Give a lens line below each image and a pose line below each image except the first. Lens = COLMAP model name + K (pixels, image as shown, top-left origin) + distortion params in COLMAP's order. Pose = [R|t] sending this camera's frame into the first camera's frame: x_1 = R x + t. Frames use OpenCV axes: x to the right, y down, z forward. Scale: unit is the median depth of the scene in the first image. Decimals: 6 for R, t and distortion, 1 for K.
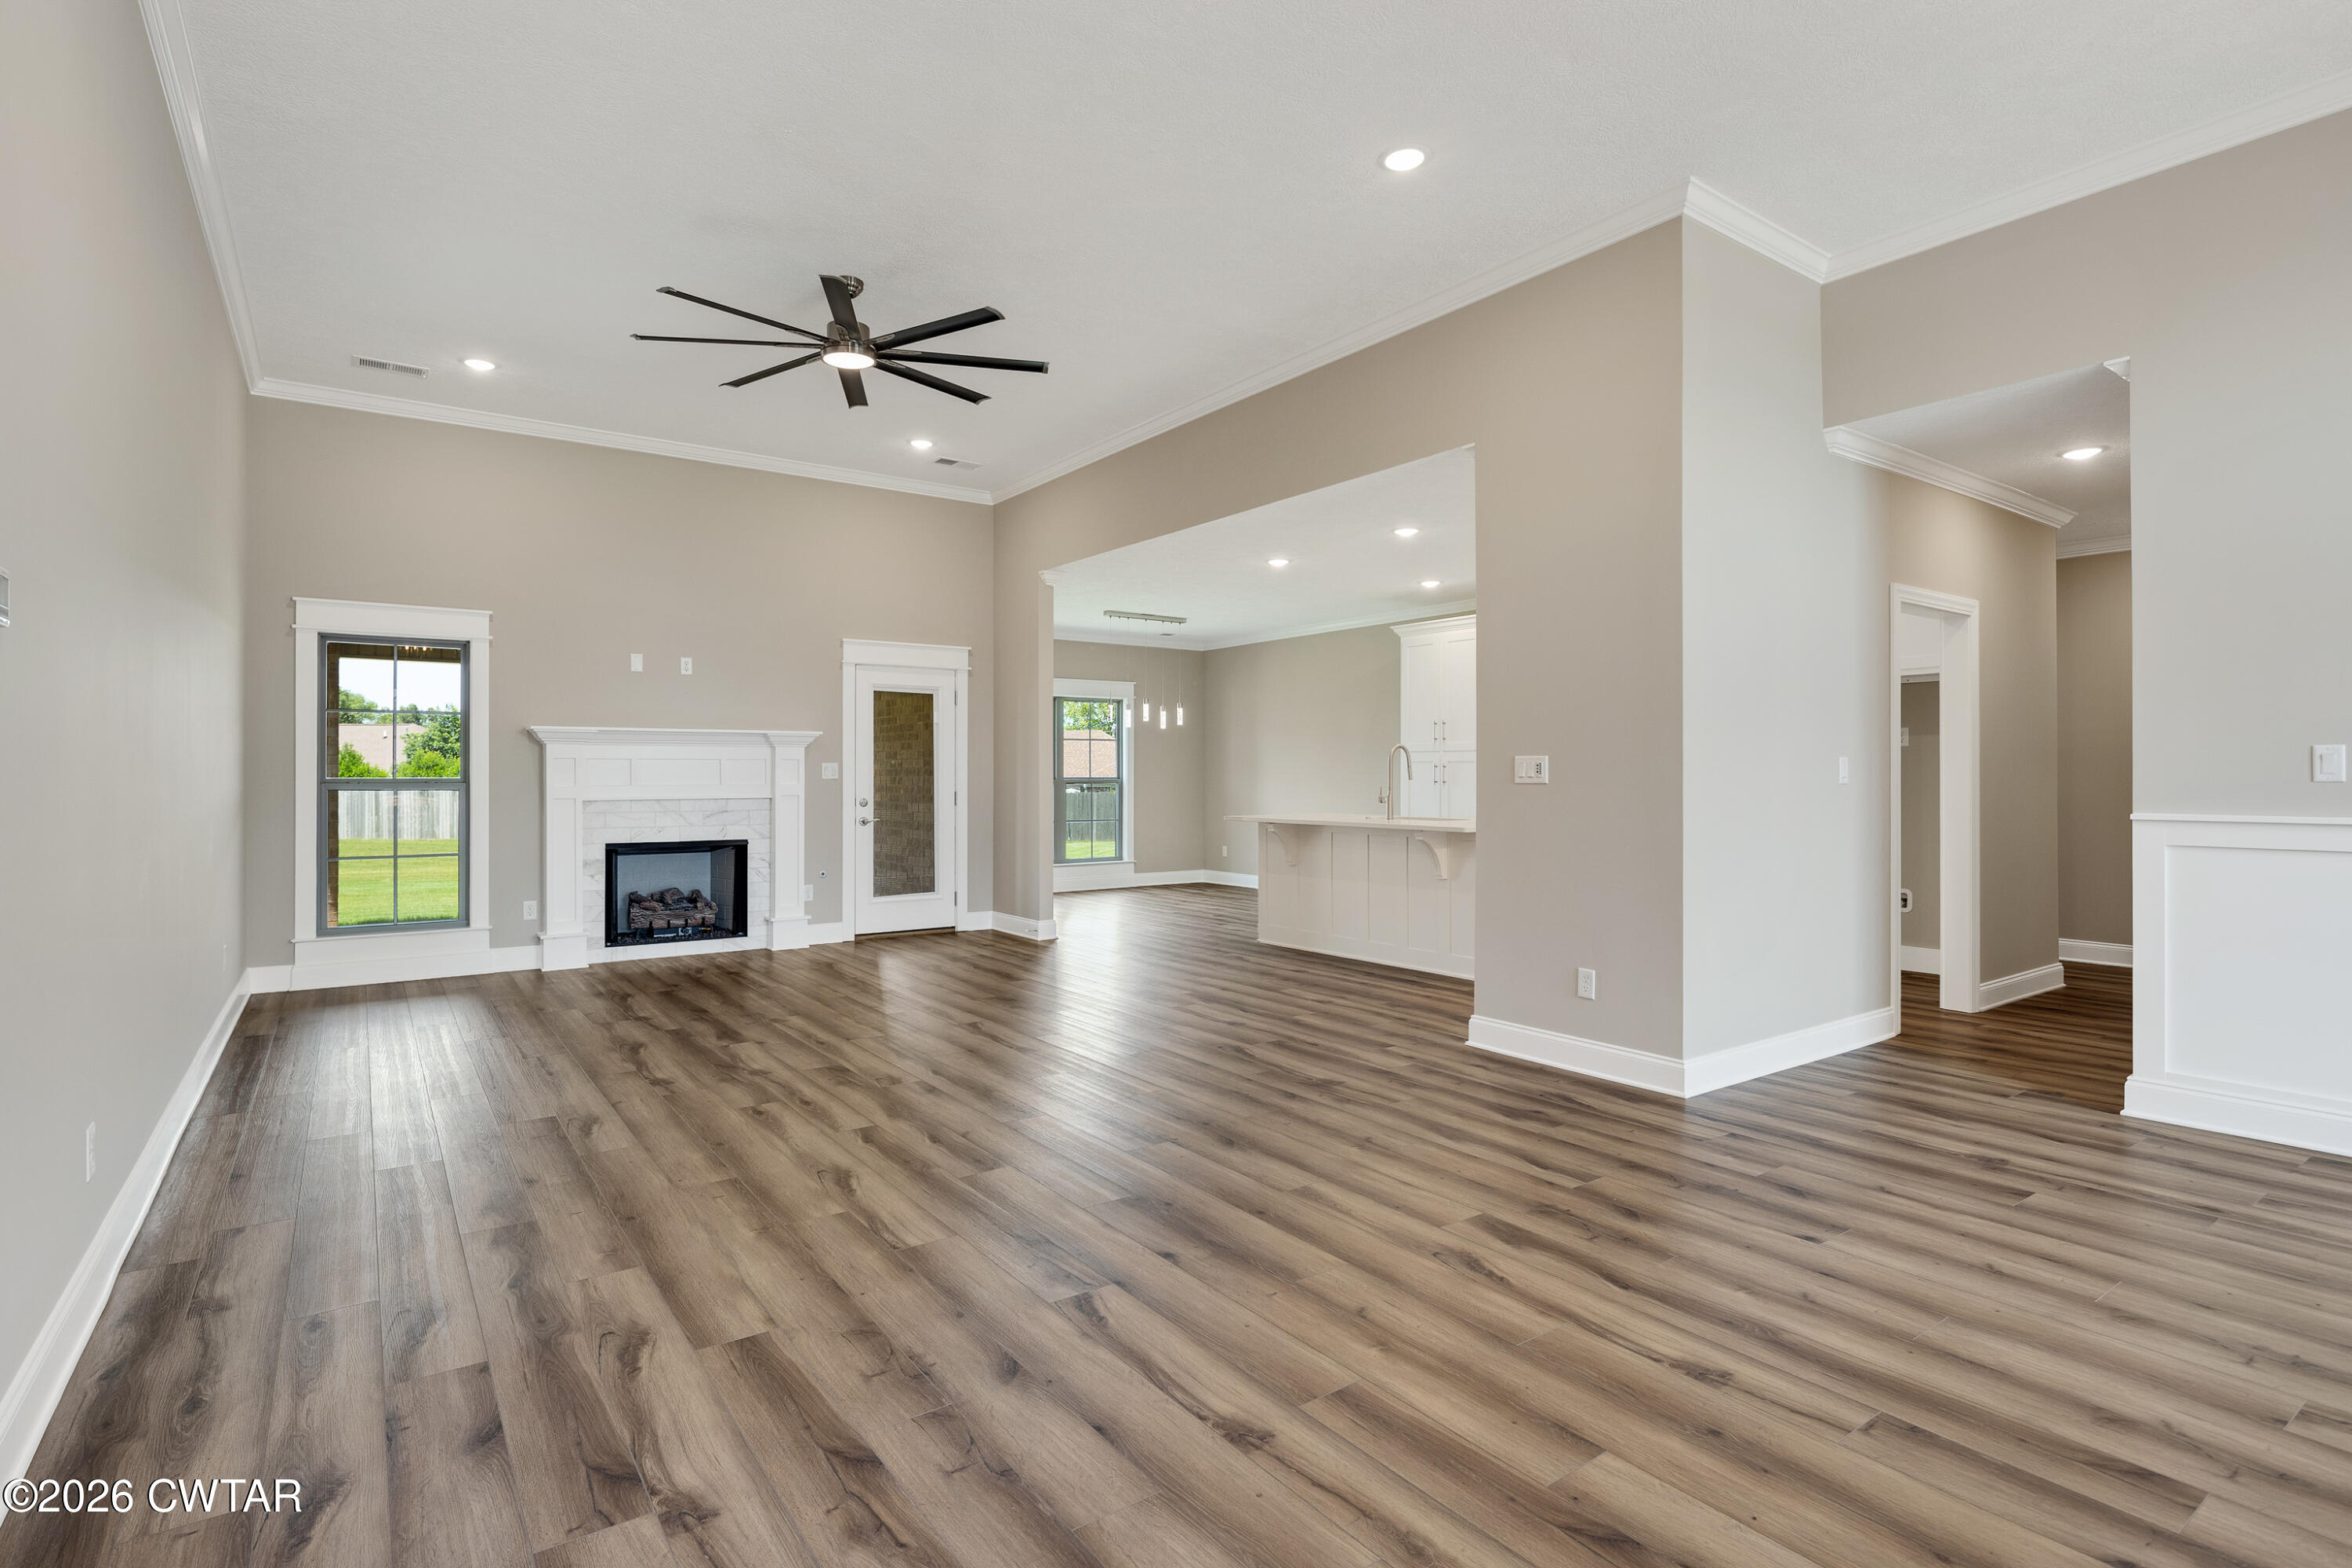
lens RADIAL K [[1141.6, 0, 1171.1], [0, 1141.6, 776.7], [0, 0, 1]] dist [0.003581, -0.000895]
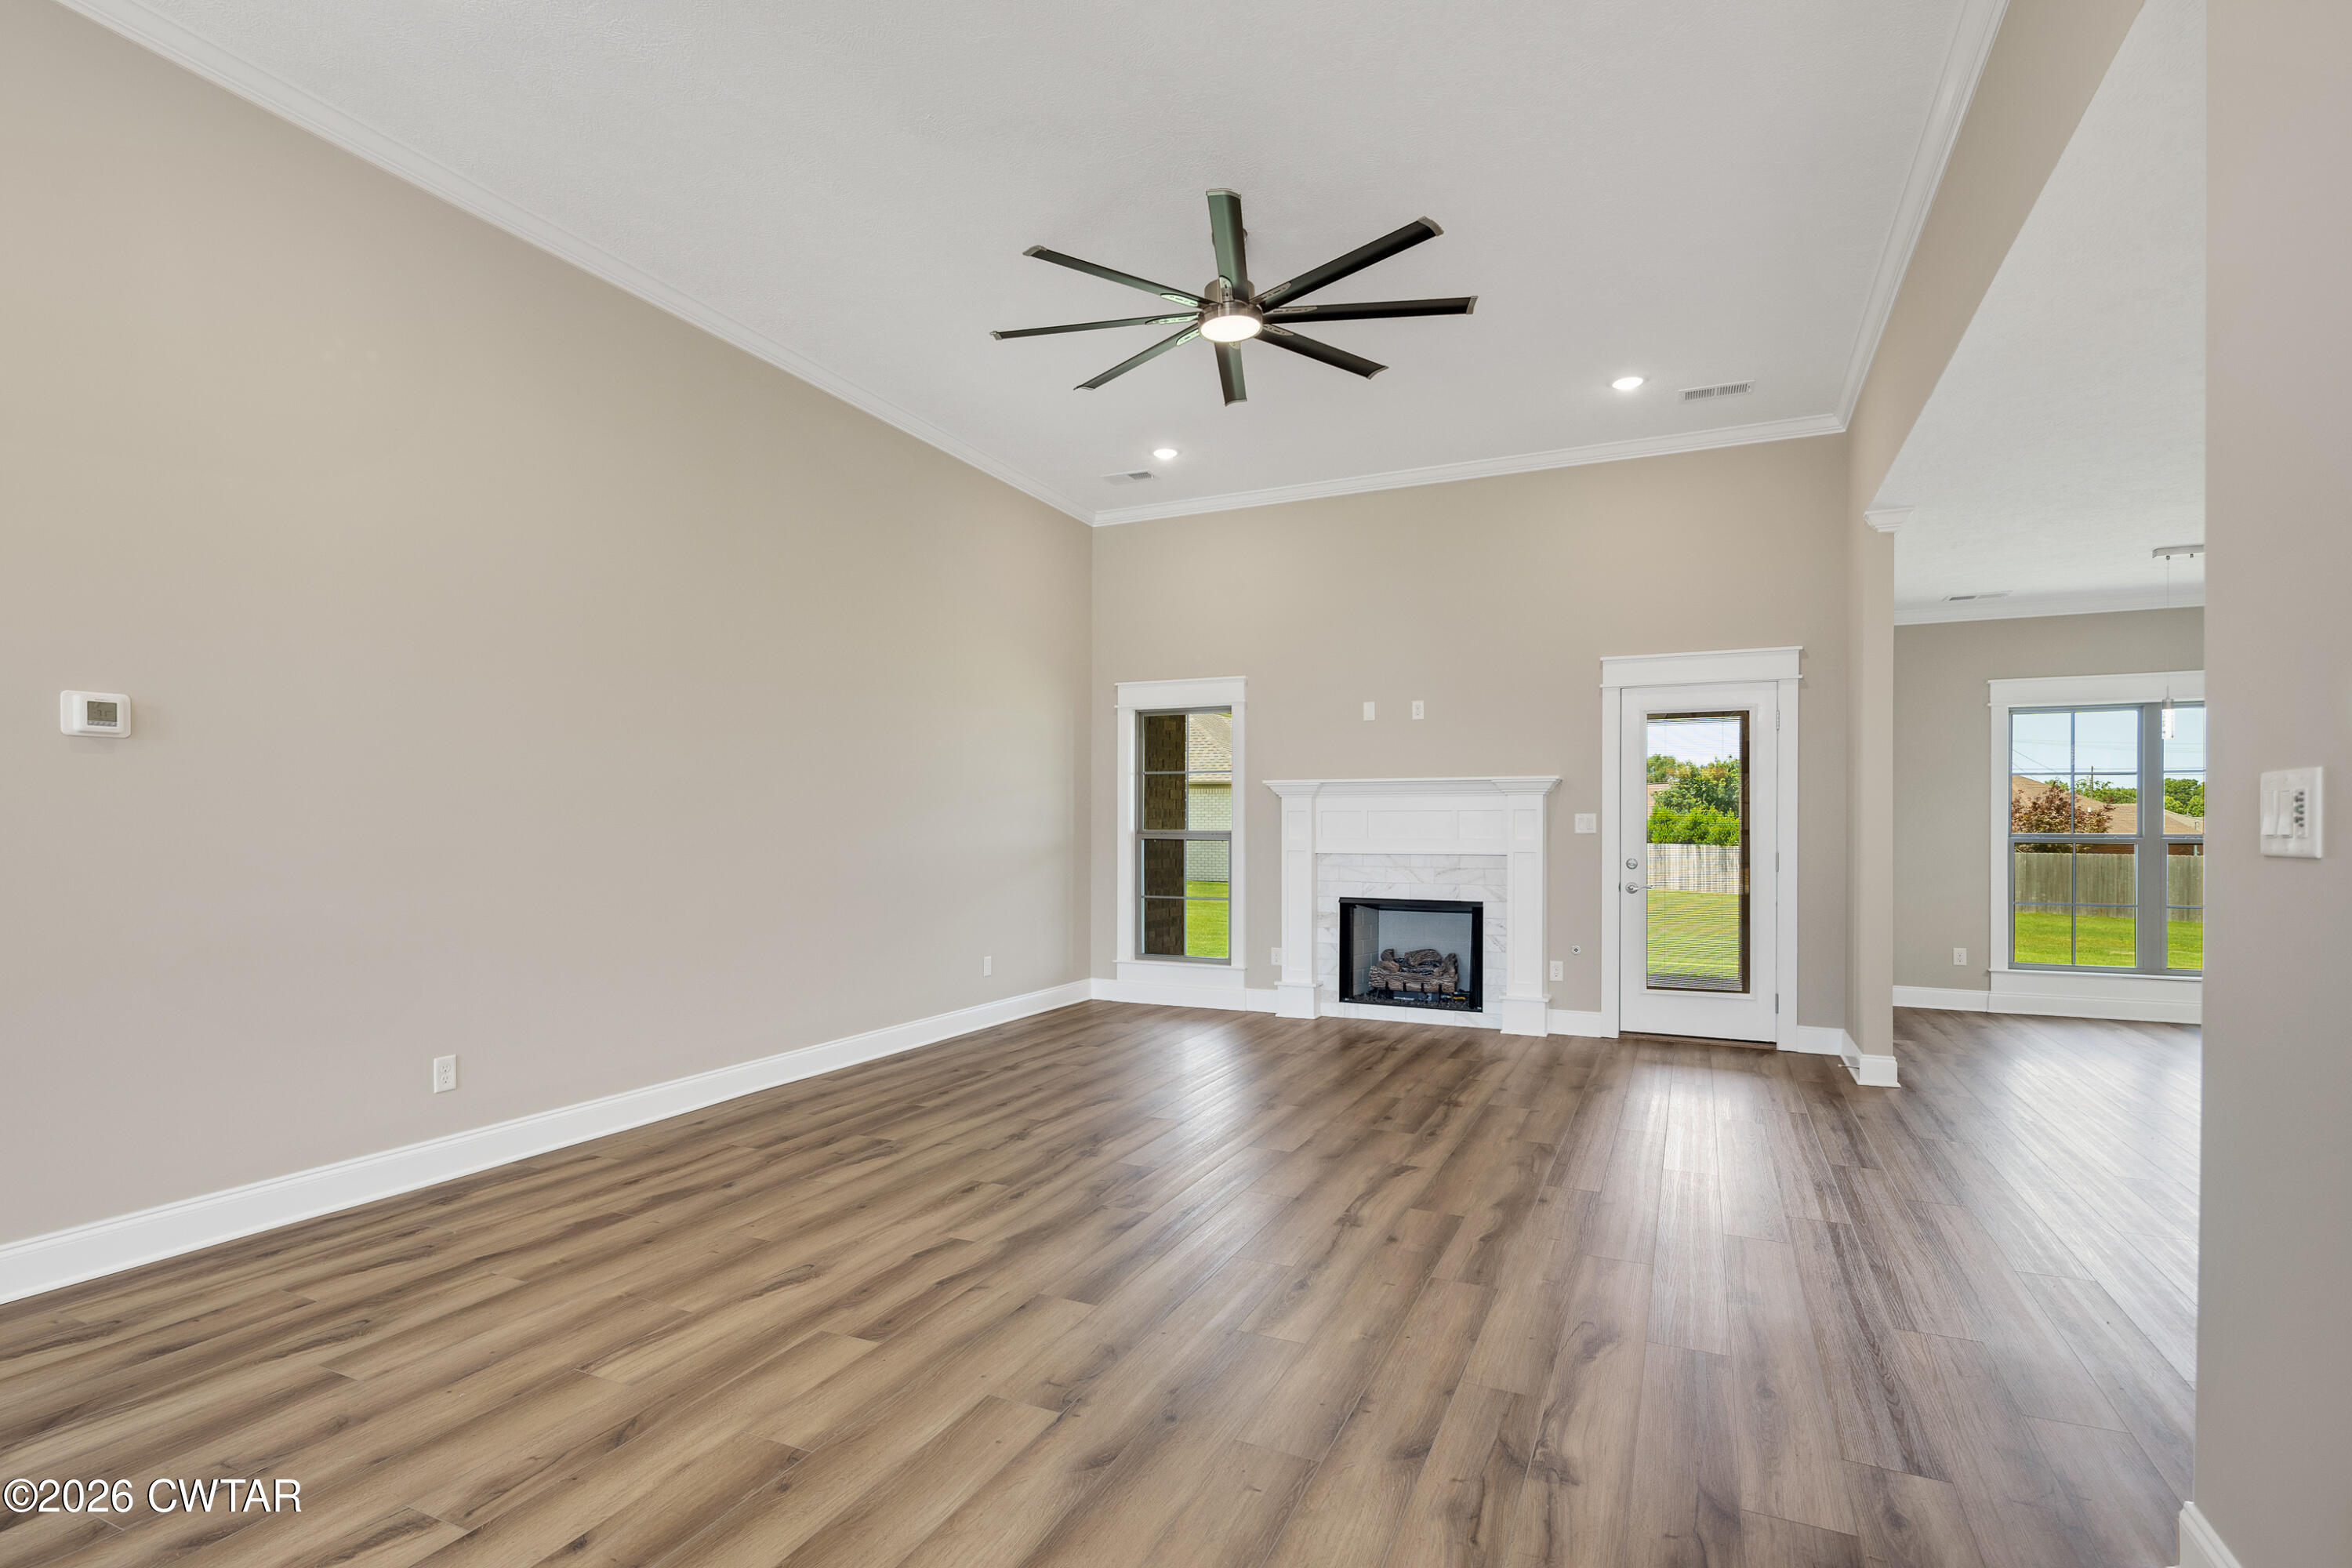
lens RADIAL K [[1141.6, 0, 1163.1], [0, 1141.6, 833.3], [0, 0, 1]] dist [0.003581, -0.000895]
pose [[0.486497, 0.004966, -0.873668, 0.295593], [-0.003332, 0.999987, 0.003829, -0.000220], [0.873676, 0.001048, 0.486508, 0.385677]]
